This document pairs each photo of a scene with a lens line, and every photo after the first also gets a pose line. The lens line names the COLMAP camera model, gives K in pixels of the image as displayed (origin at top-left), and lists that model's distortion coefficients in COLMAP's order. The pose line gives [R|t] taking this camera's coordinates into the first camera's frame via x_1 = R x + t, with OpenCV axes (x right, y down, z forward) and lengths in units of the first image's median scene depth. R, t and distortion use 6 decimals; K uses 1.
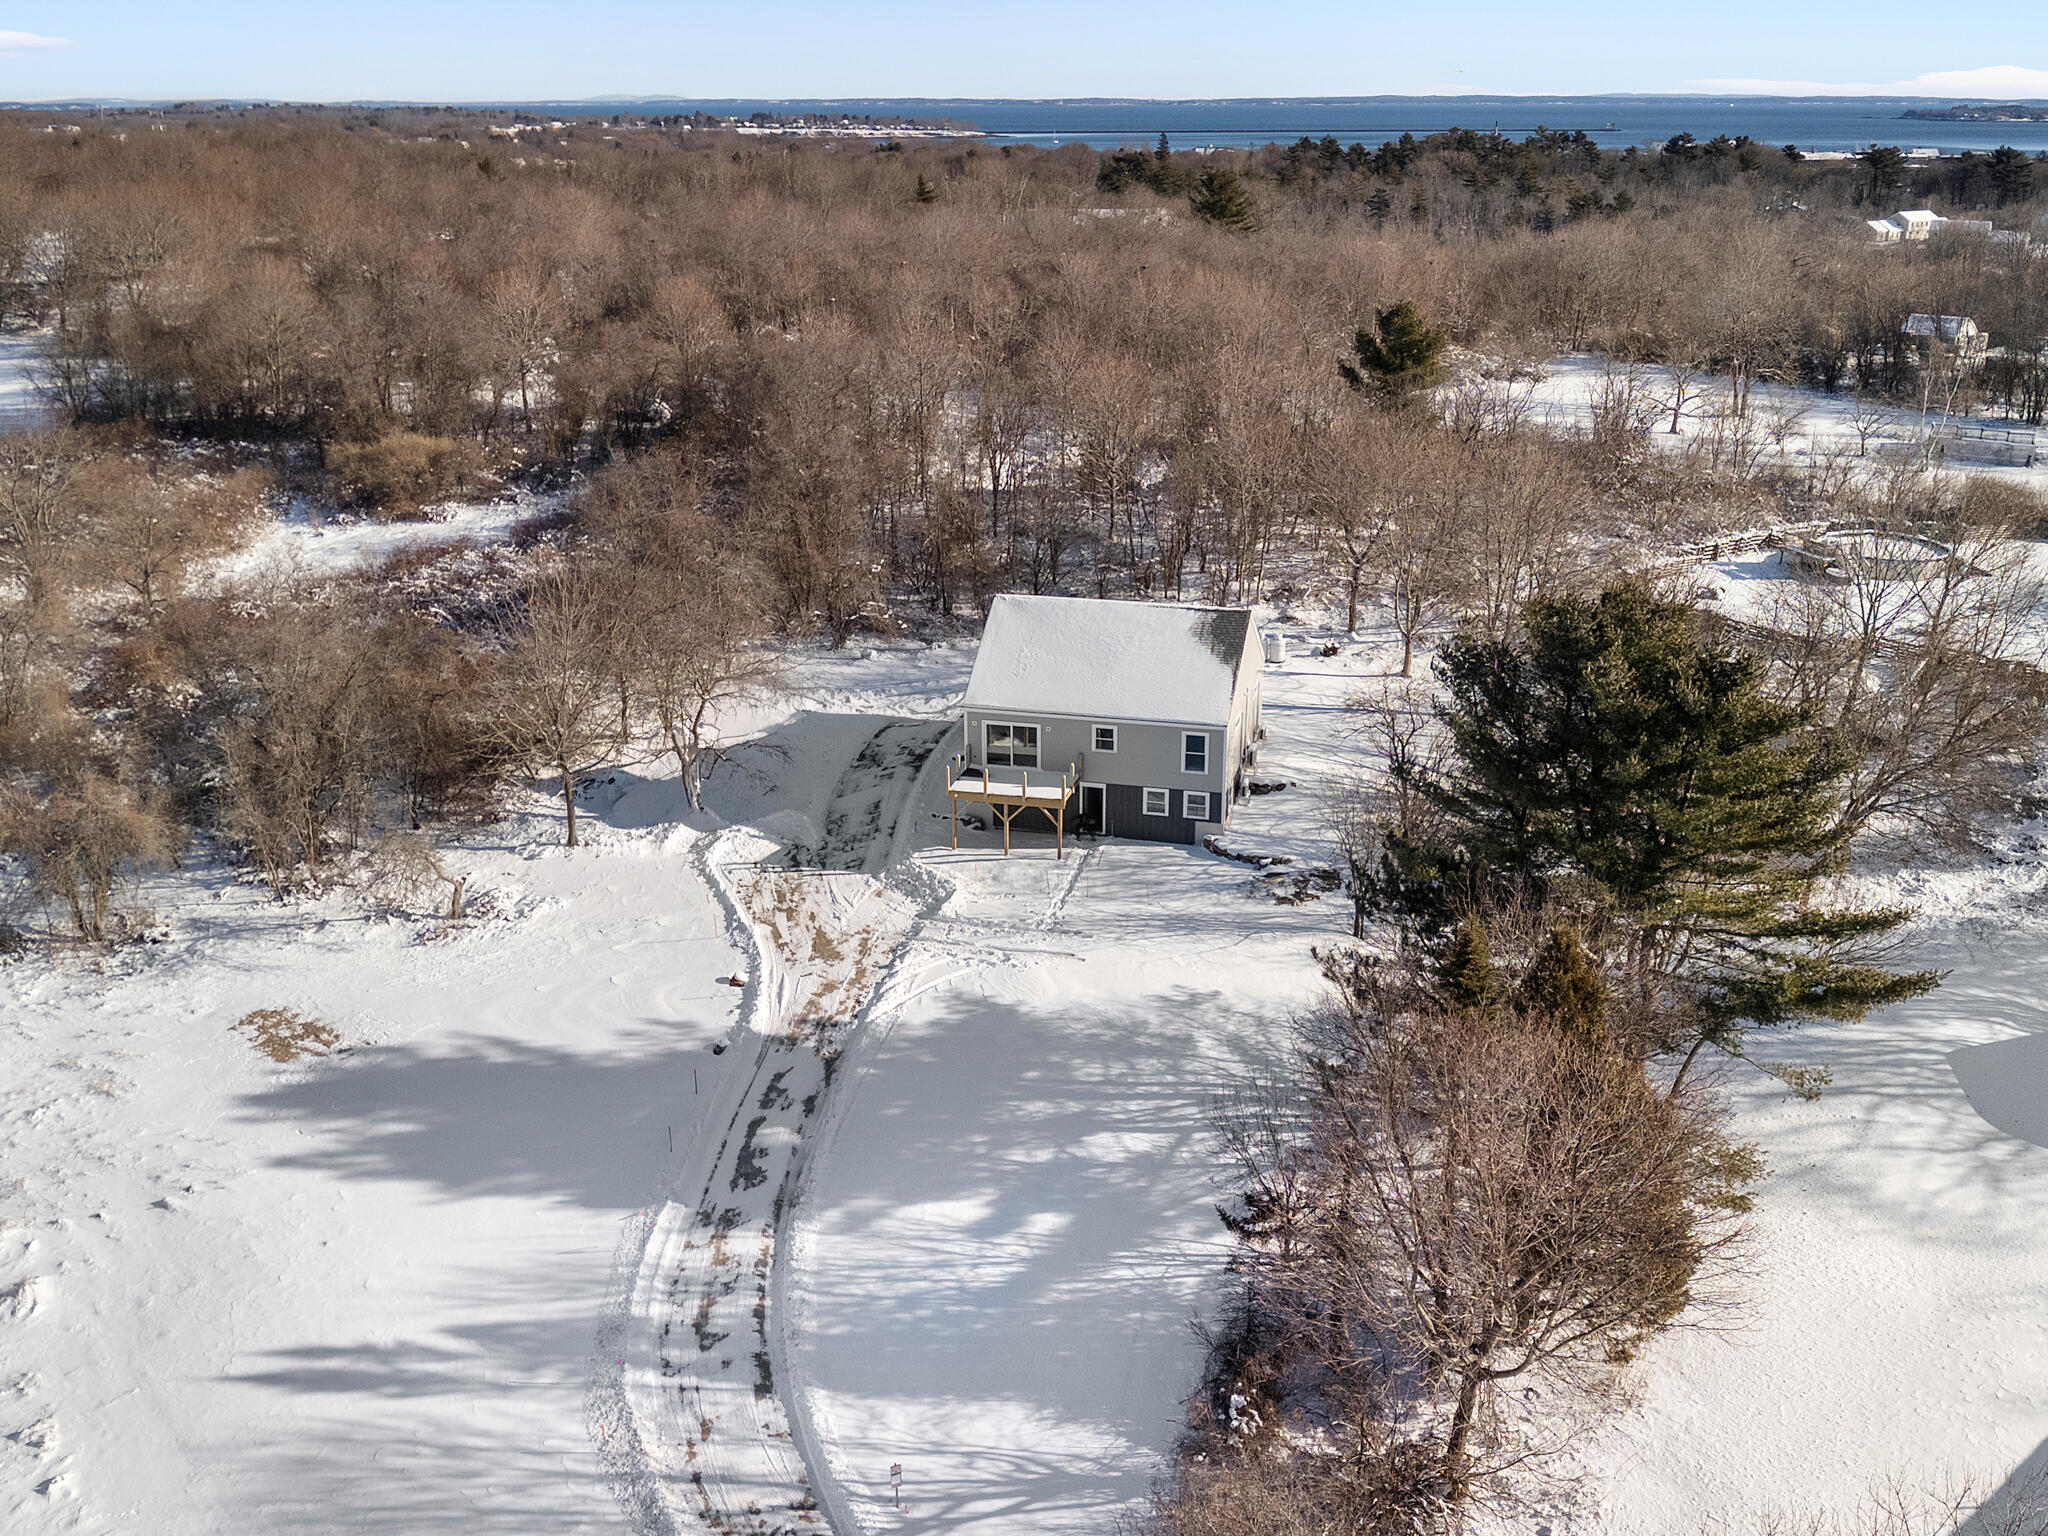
lens RADIAL K [[1940.3, 0, 1024.0], [0, 1940.3, 768.0], [0, 0, 1]] dist [0.063499, -0.152449]
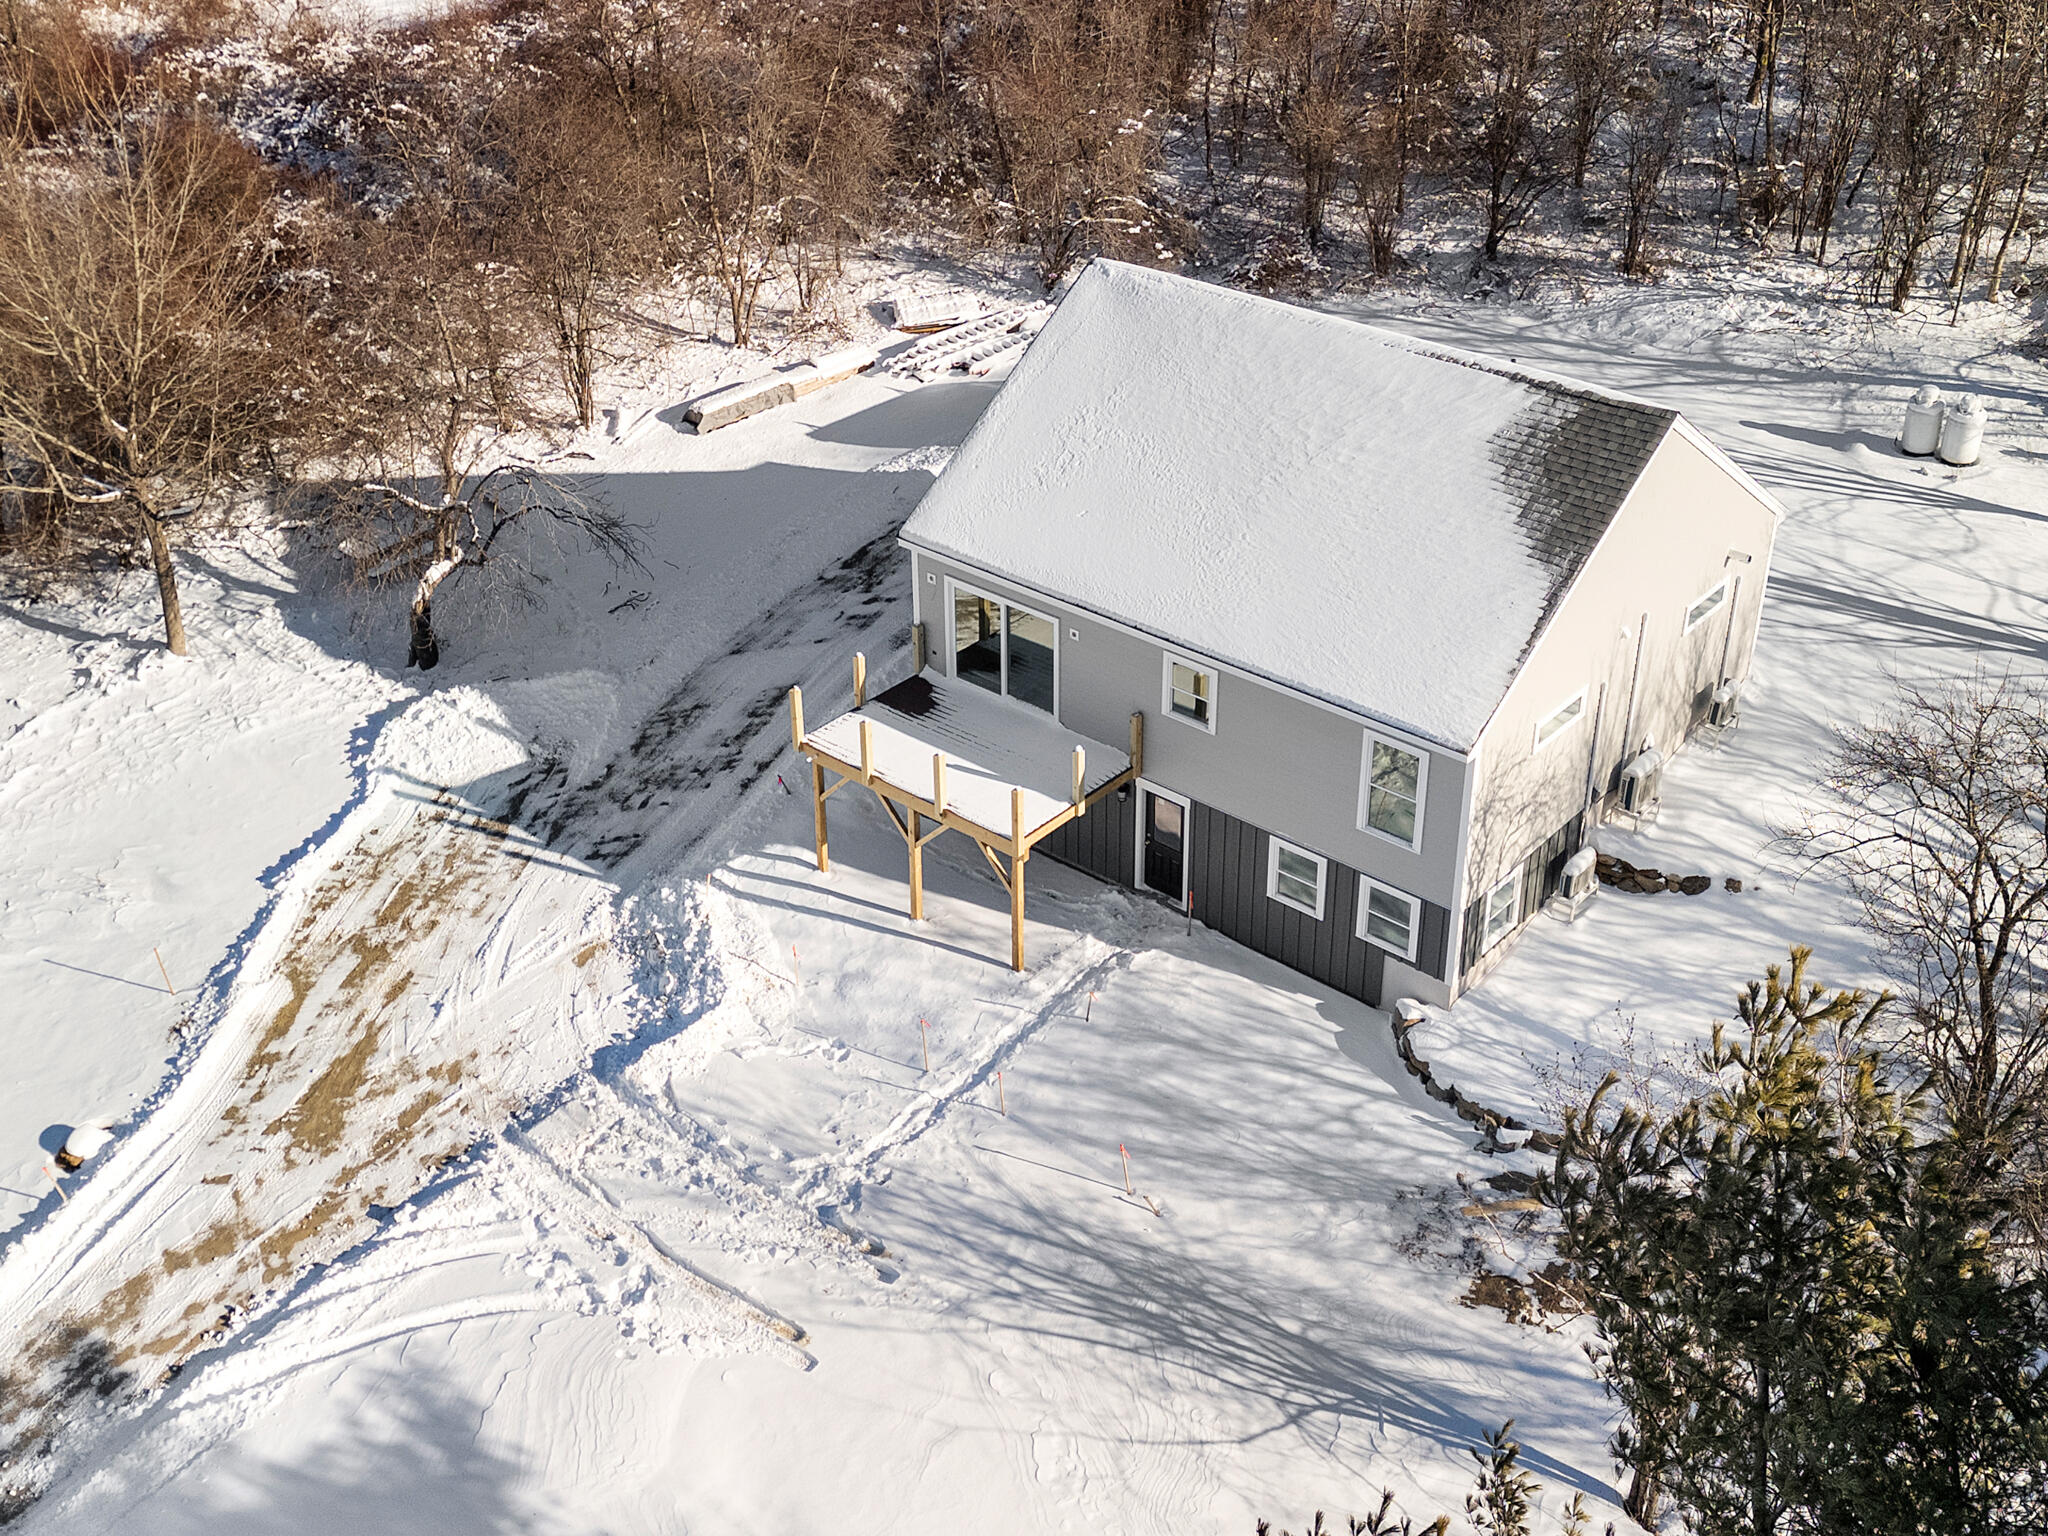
lens RADIAL K [[2229.7, 0, 1030.9], [0, 2229.7, 680.3], [0, 0, 1]] dist [0.096277, -0.019284]
pose [[0.903219, 0.210761, -0.373865, 0.177899], [-0.137154, 0.967183, 0.213884, -0.107897], [0.406674, -0.141907, 0.902485, 0.587583]]
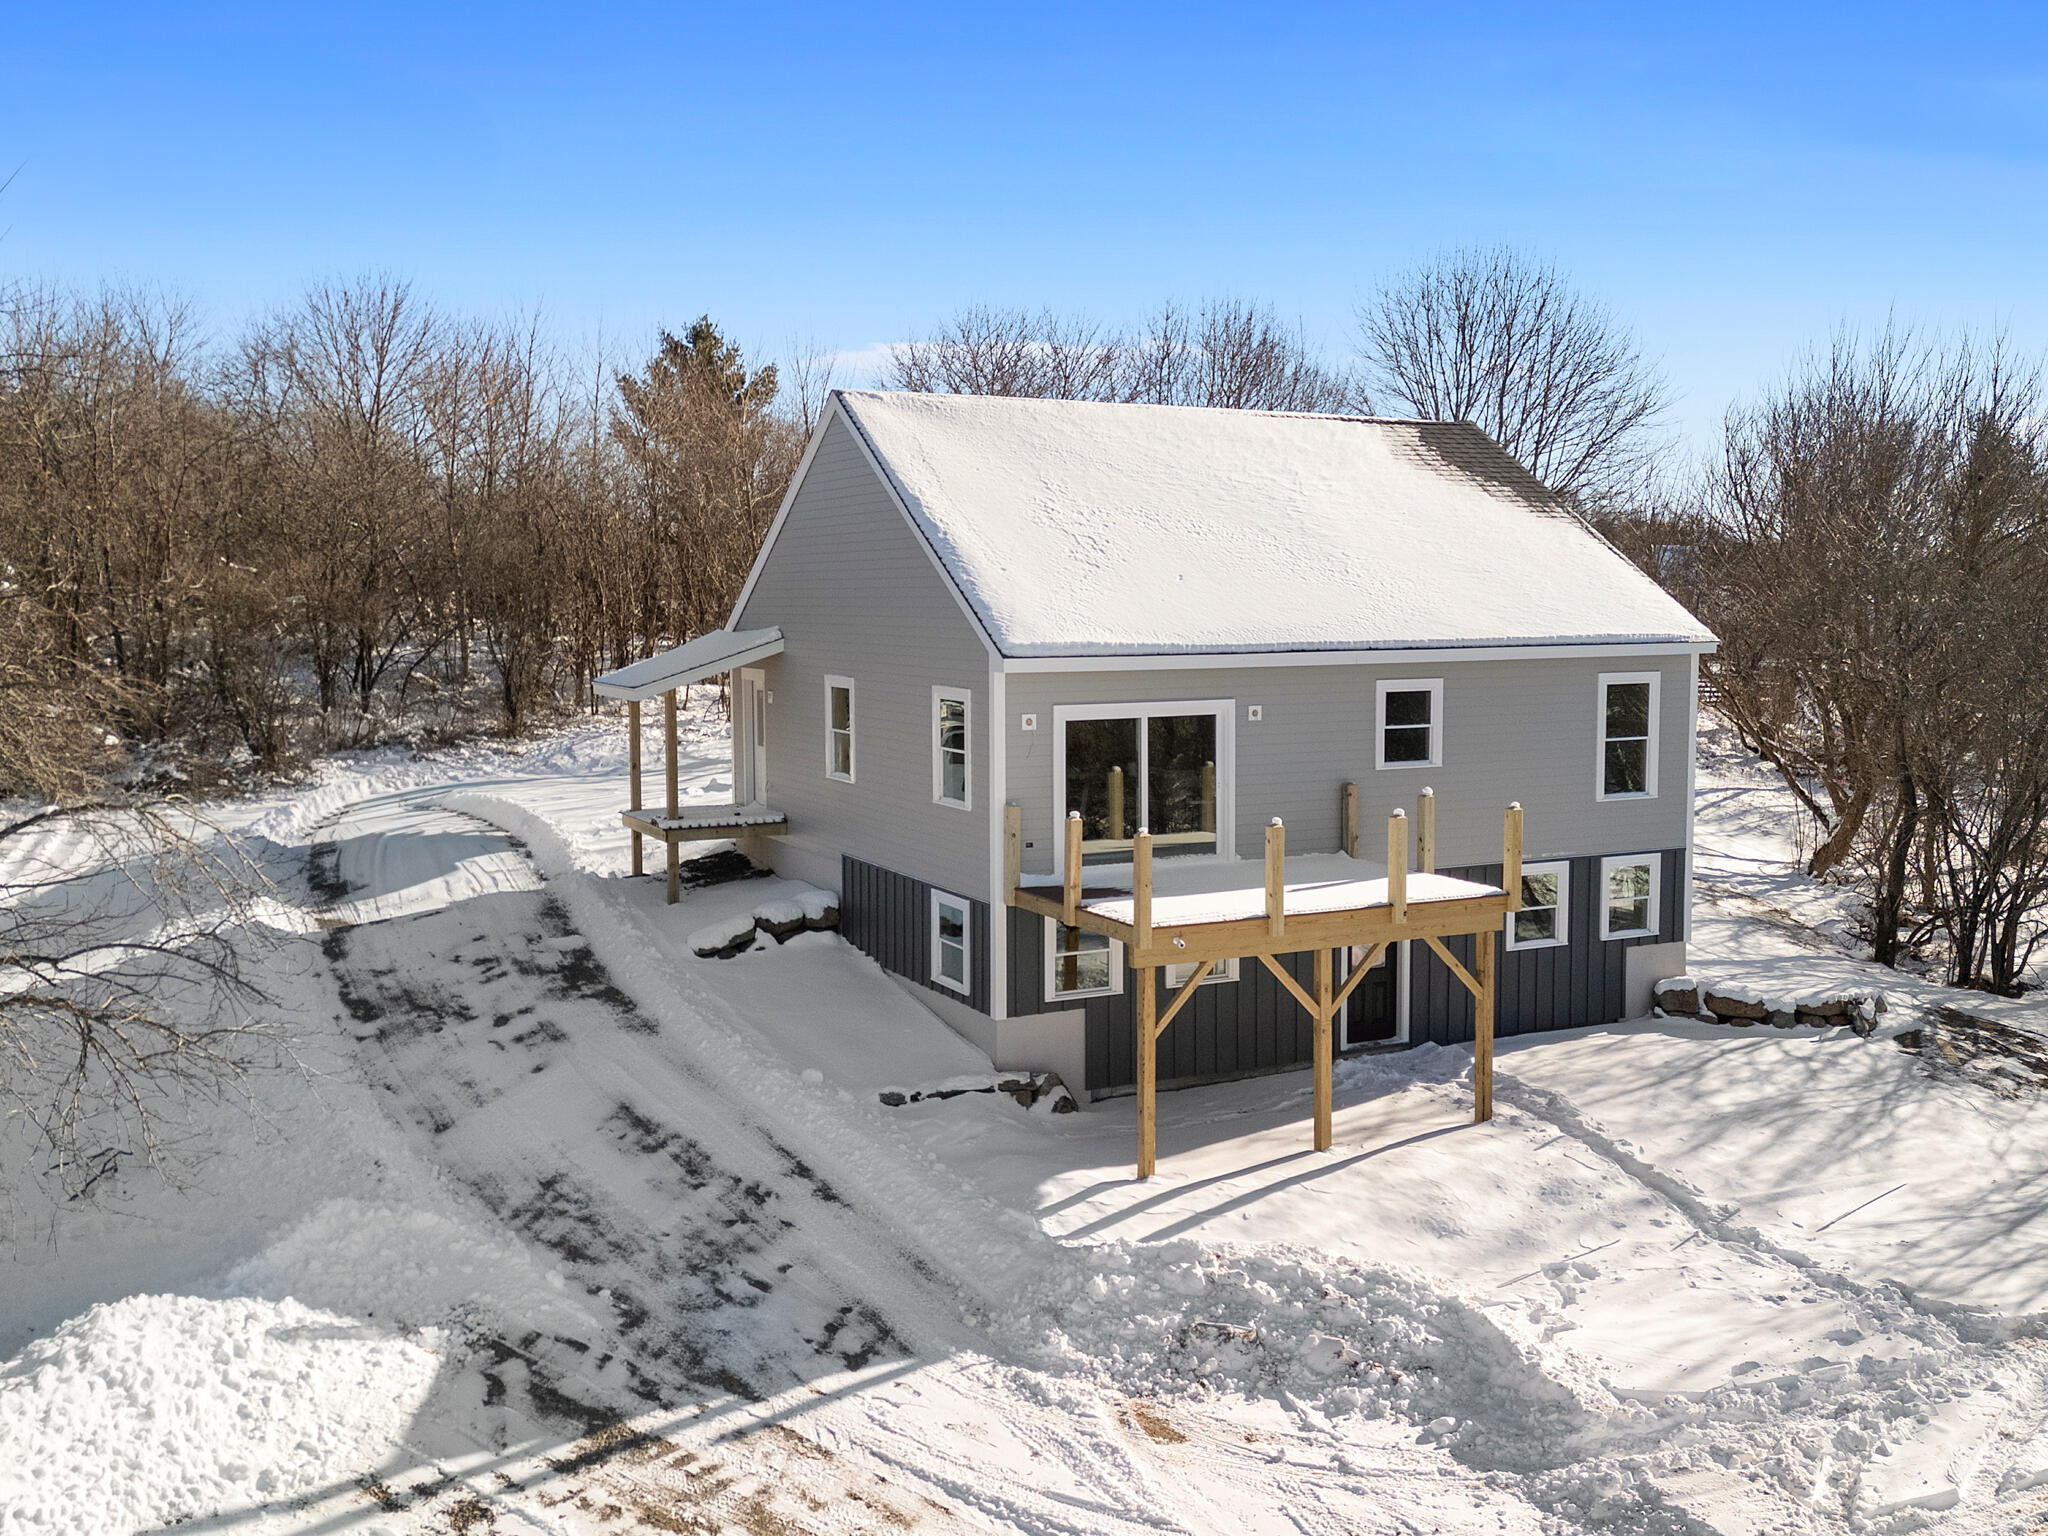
lens RADIAL K [[1820.1, 0, 1024.0], [0, 1820.1, 768.0], [0, 0, 1]] dist [0.128991, -0.245191]
pose [[0.744194, -0.061106, 0.665162, -0.204680], [0.216189, 0.964242, -0.153295, 0.023932], [-0.632010, 0.257882, 0.730794, 0.822799]]
